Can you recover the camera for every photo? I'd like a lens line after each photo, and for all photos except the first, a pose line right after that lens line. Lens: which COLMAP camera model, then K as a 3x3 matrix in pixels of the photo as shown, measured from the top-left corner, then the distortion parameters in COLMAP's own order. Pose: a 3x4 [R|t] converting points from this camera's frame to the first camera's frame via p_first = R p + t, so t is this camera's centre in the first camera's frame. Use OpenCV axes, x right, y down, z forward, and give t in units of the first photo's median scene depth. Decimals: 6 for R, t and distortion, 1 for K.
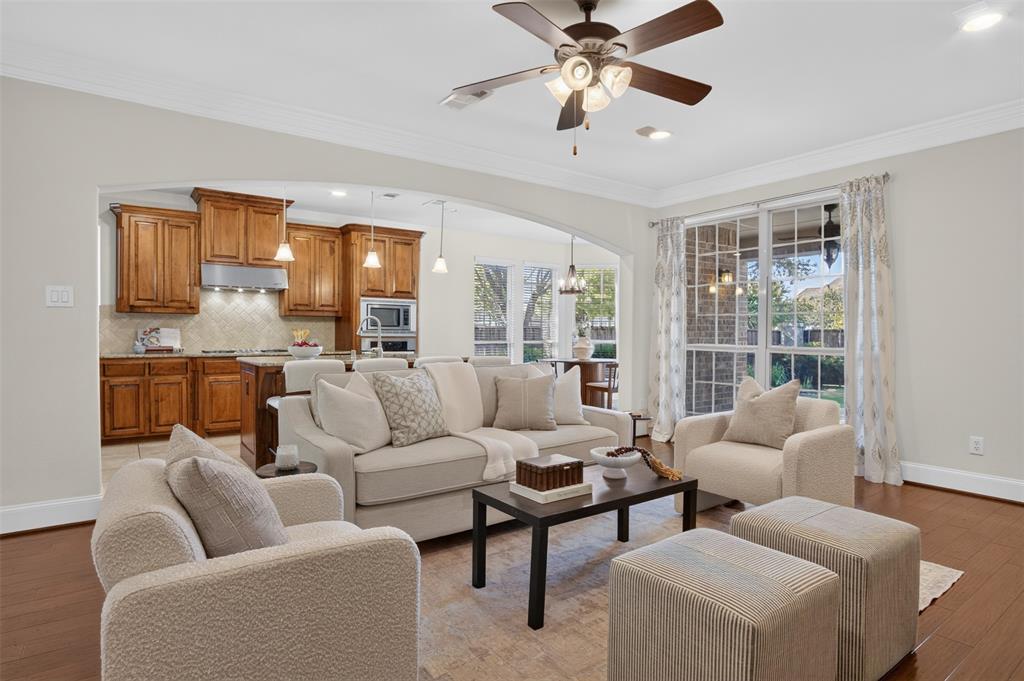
lens RADIAL K [[549.8, 0, 510.7], [0, 549.8, 339.7], [0, 0, 1]] dist [-0.026288, 0.000771]
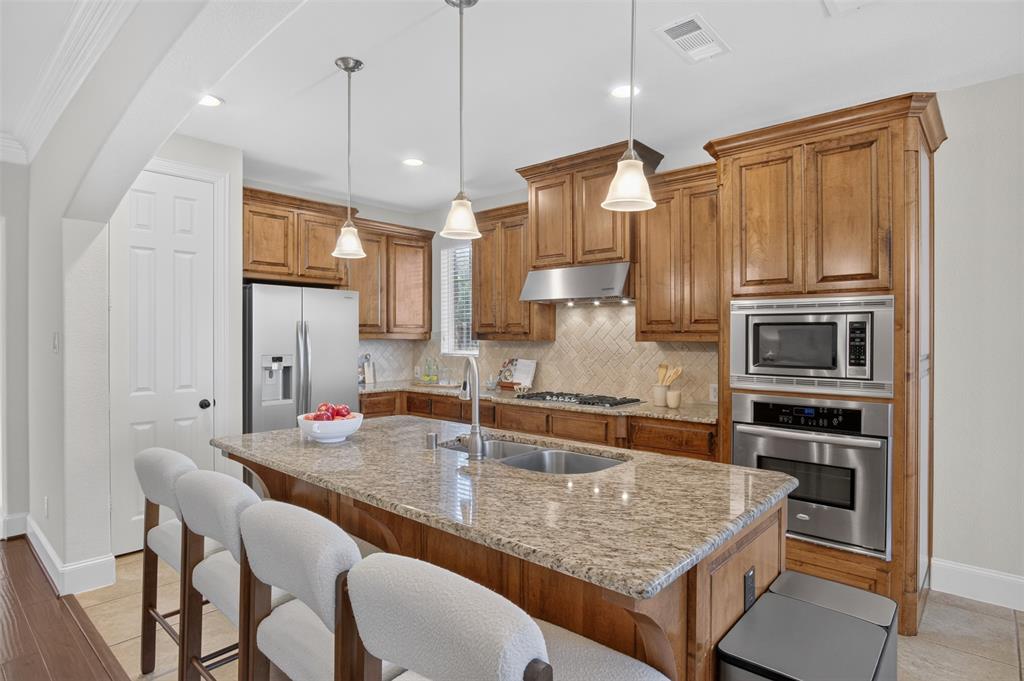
lens RADIAL K [[549.8, 0, 508.1], [0, 549.8, 338.6], [0, 0, 1]] dist [-0.026288, 0.000771]
pose [[0.210123, -0.002052, -0.977673, 0.125511], [-0.012032, 0.999917, -0.004685, -0.043321], [0.977601, 0.012747, 0.210081, 0.749127]]
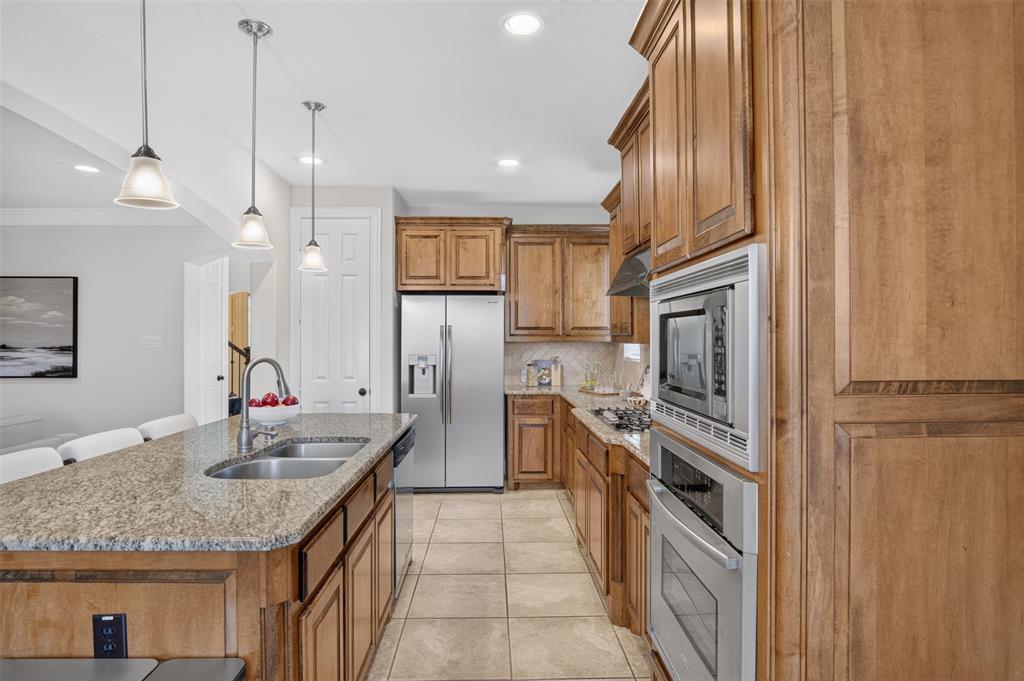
lens RADIAL K [[549.8, 0, 510.4], [0, 549.8, 335.8], [0, 0, 1]] dist [-0.026288, 0.000771]
pose [[-0.562165, -0.011111, -0.826950, -0.000717], [-0.013636, 0.999898, -0.004165, -0.048667], [0.826913, 0.008935, -0.562259, 1.132731]]
